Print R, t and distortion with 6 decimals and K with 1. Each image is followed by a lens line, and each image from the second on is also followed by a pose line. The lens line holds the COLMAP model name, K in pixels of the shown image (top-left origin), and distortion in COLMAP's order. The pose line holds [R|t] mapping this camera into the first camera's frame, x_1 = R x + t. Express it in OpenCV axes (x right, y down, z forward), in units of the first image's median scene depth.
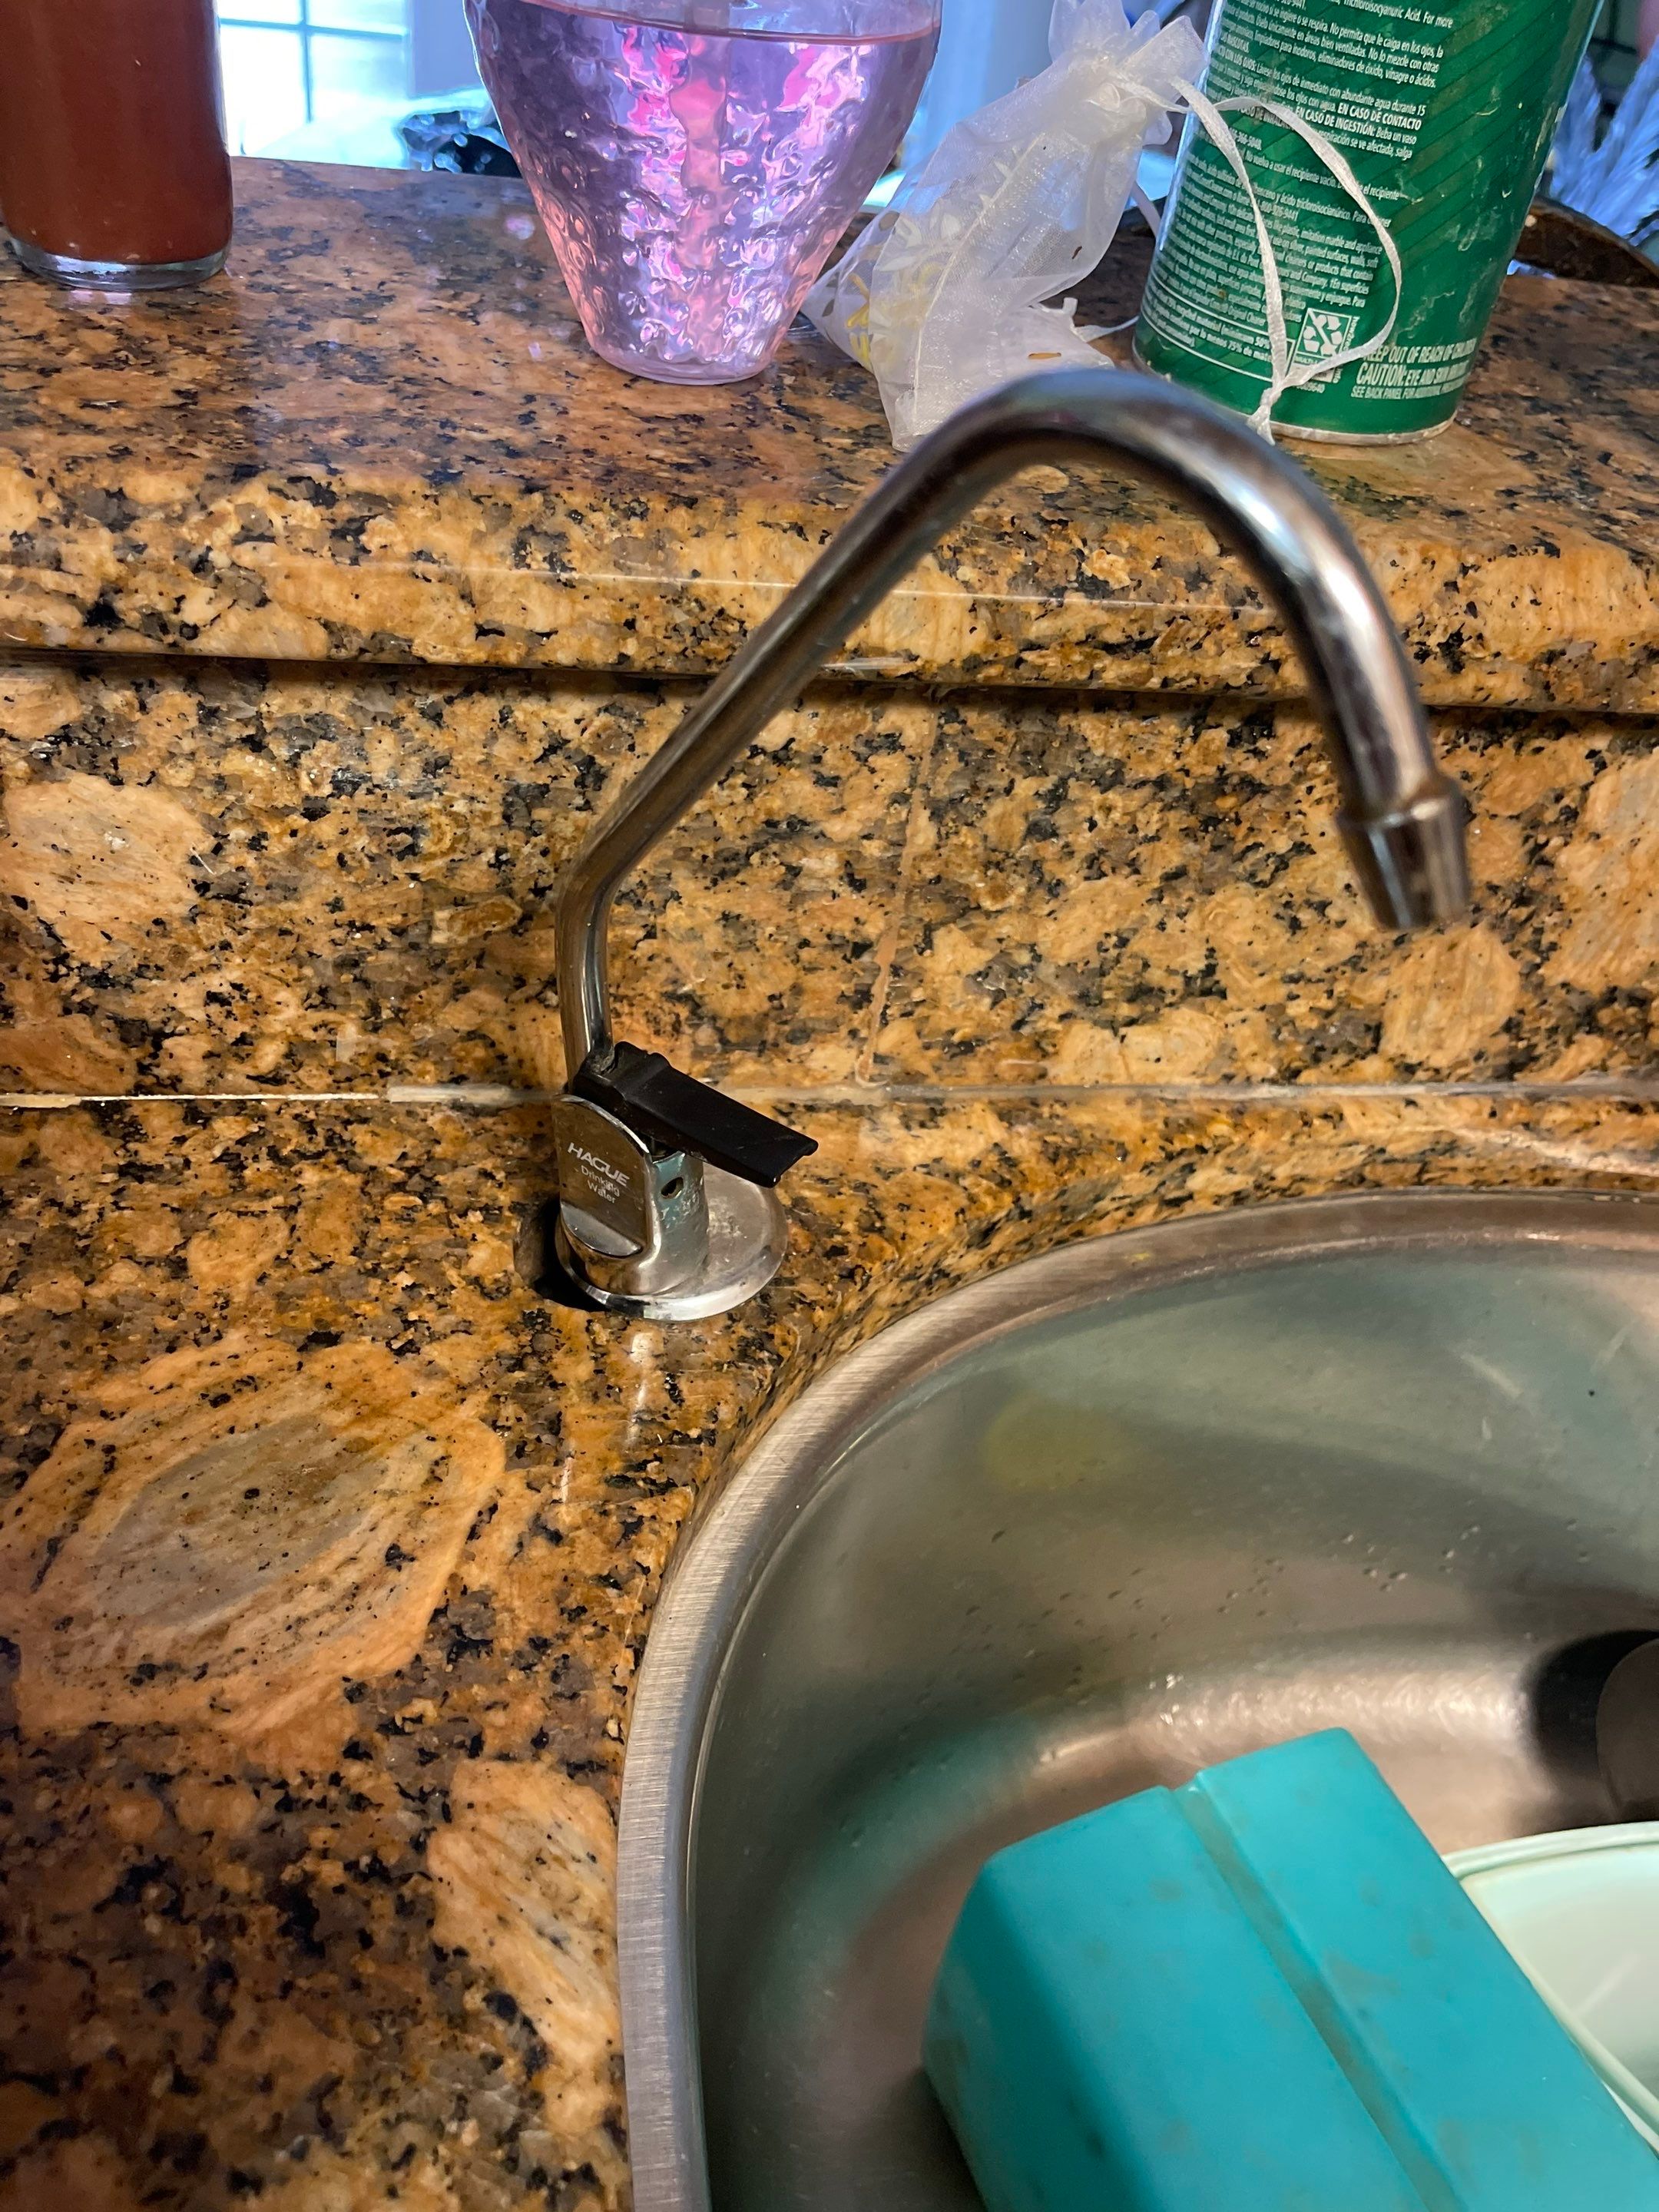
lens RADIAL K [[1707.8, 0, 802.7], [0, 1707.8, 1119.7], [0, 0, 1]] dist [0.047842, -0.074093]
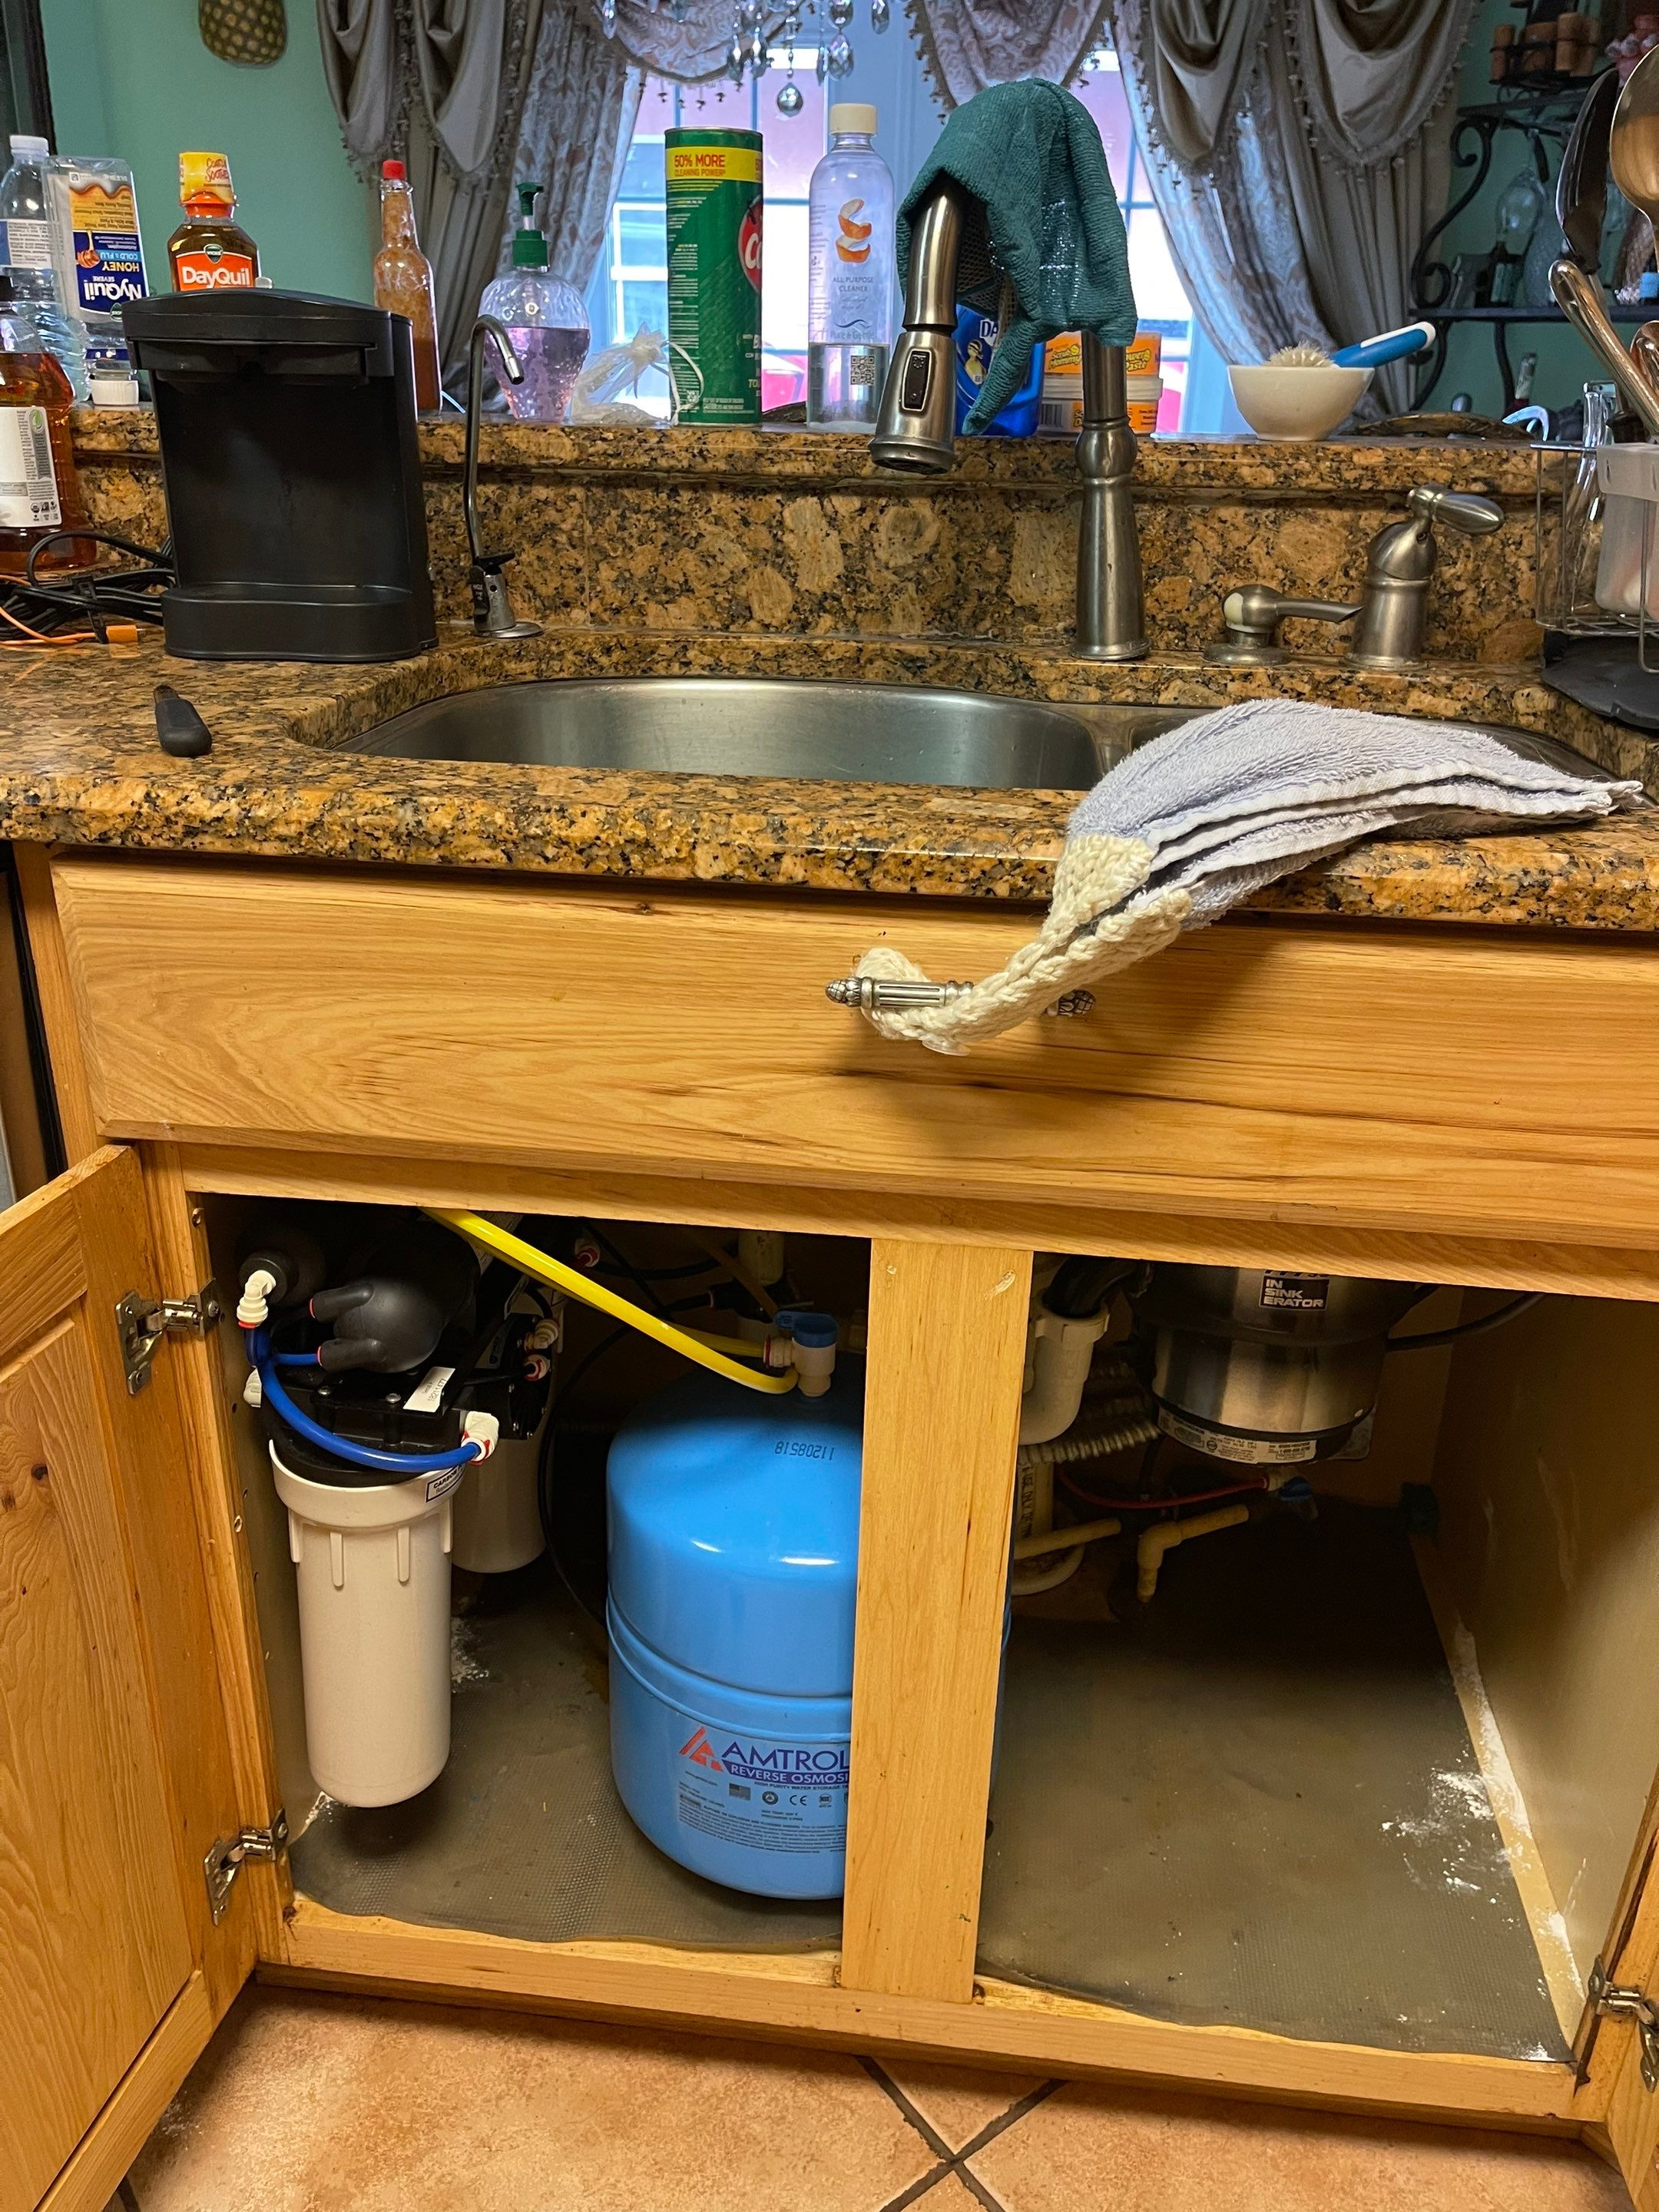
lens RADIAL K [[1707.8, 0, 835.5], [0, 1707.8, 1112.5], [0, 0, 1]] dist [0.047842, -0.074093]
pose [[0.962341, 0.012862, -0.271541, 1.600498], [-0.102033, 0.942941, -0.316941, 2.125767], [0.251971, 0.332712, 0.908743, -1.774320]]
